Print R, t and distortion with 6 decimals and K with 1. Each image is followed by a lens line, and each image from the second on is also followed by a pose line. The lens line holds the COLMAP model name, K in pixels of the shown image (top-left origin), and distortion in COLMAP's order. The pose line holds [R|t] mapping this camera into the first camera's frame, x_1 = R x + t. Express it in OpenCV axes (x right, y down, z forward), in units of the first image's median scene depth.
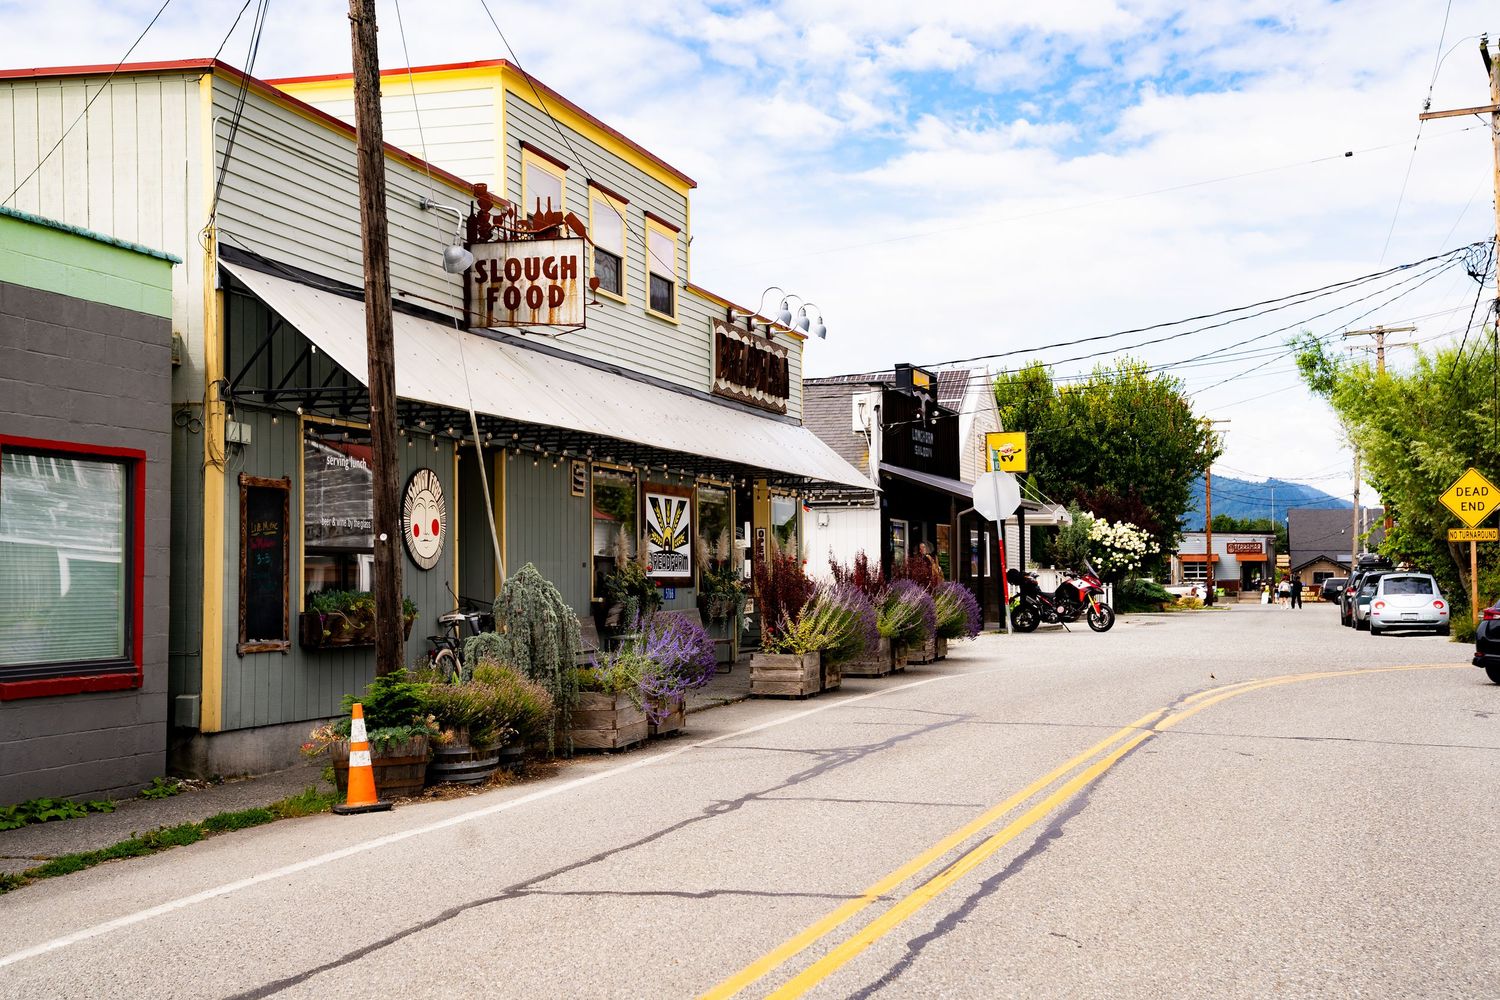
lens RADIAL K [[1986.9, 0, 750.0], [0, 1986.9, 500.0], [0, 0, 1]] dist [0.429883, 0.010846]
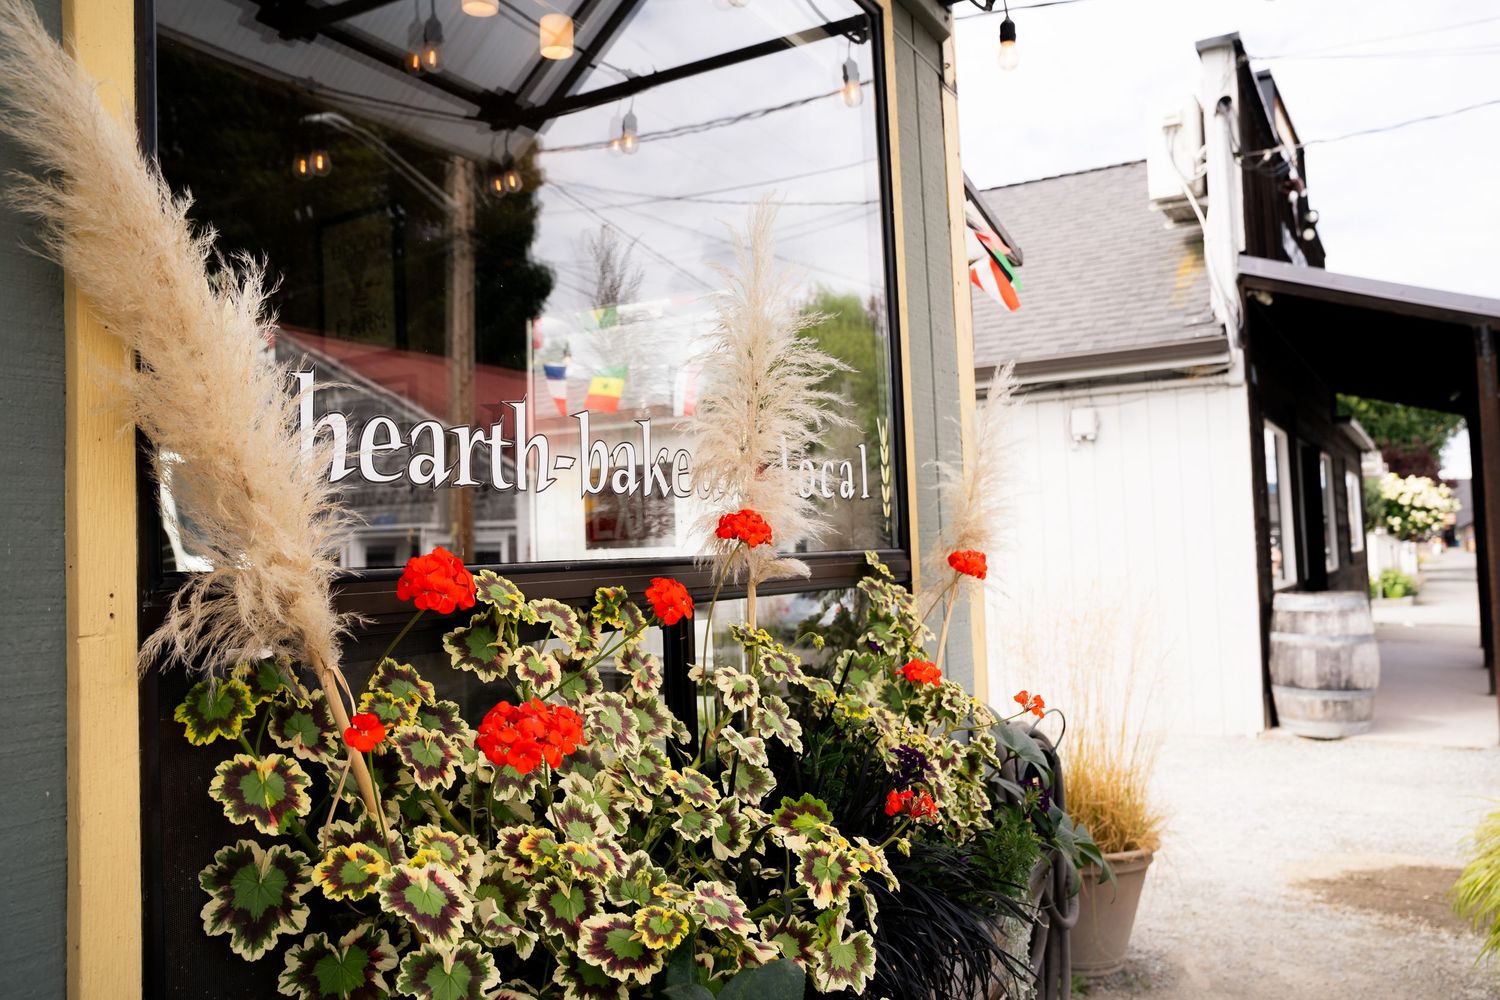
lens RADIAL K [[1170.8, 0, 750.0], [0, 1170.8, 500.0], [0, 0, 1]] dist [-0.001003, -0.000948]
pose [[0.973182, -0.043621, -0.225862, 0.033551], [0.042603, 0.999048, -0.009379, 0.032153], [0.226056, -0.000495, 0.974114, 1.044981]]
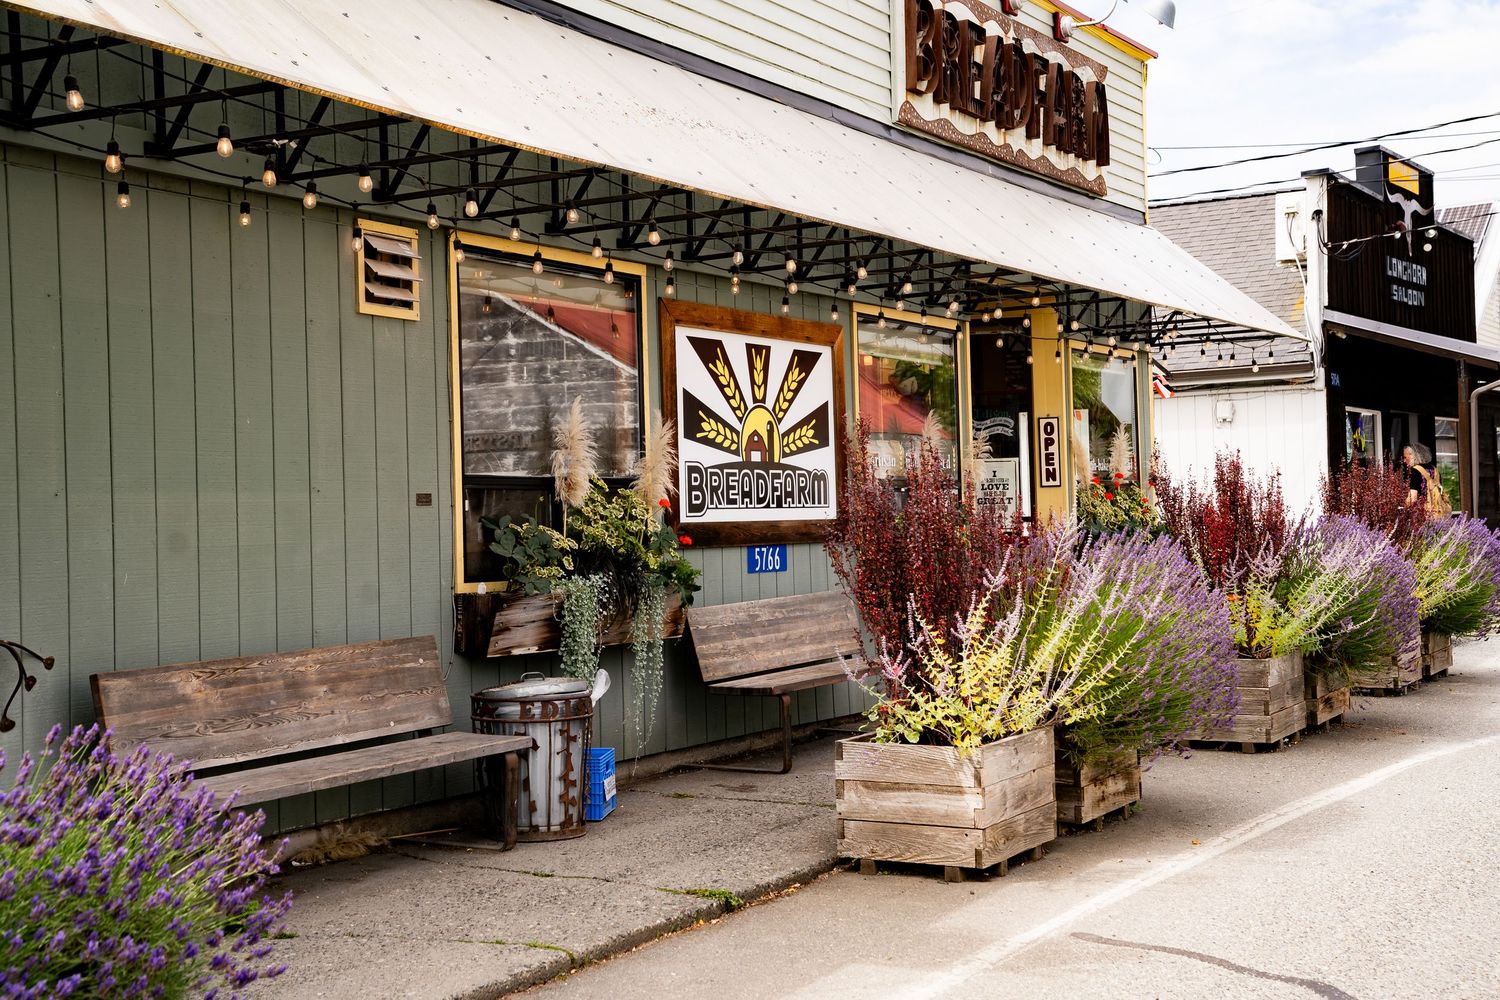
lens RADIAL K [[1931.2, 0, 750.0], [0, 1931.2, 500.0], [0, 0, 1]] dist [0.120478, 0.351591]
pose [[0.968970, -0.022966, -0.246110, 0.057392], [0.031283, 0.999062, 0.029935, 0.019518], [0.245191, -0.036705, 0.968780, 0.543947]]
